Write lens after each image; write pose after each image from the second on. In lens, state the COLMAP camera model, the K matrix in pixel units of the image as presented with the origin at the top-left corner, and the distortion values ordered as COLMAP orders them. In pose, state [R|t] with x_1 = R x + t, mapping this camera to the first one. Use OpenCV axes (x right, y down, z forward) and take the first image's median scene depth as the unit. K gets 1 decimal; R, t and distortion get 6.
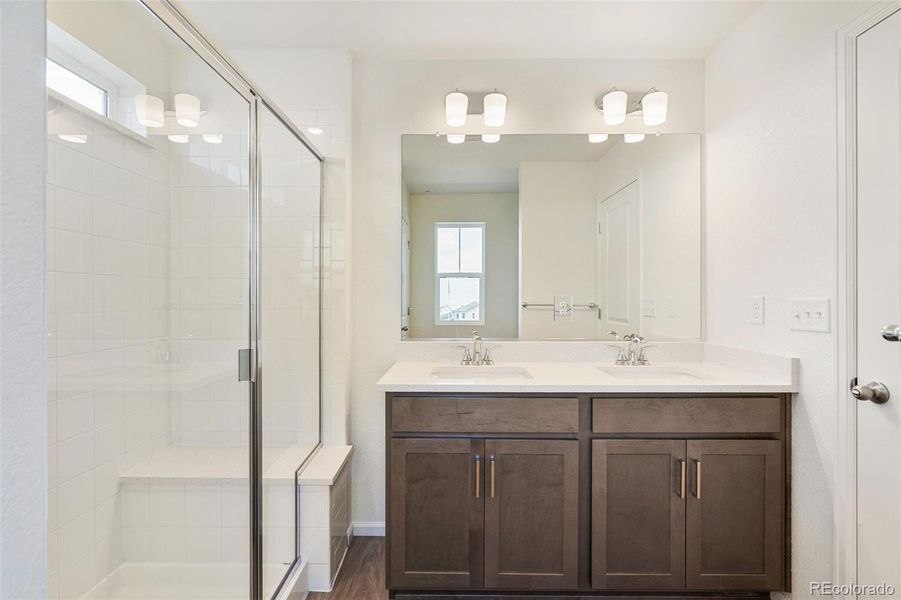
lens RADIAL K [[410.4, 0, 450.3], [0, 410.4, 300.1], [0, 0, 1]] dist [-0.001110, -0.000167]
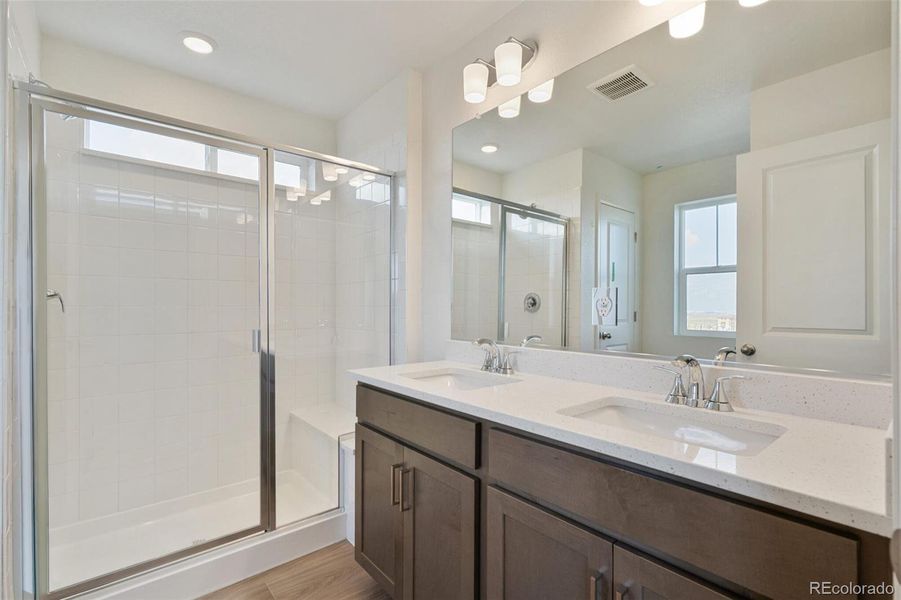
lens RADIAL K [[410.4, 0, 445.4], [0, 410.4, 314.6], [0, 0, 1]] dist [-0.001110, -0.000167]
pose [[0.659933, 0.019968, -0.751059, 0.632414], [-0.007146, 0.999768, 0.020301, 0.022487], [0.751291, -0.008030, 0.659923, 0.366160]]
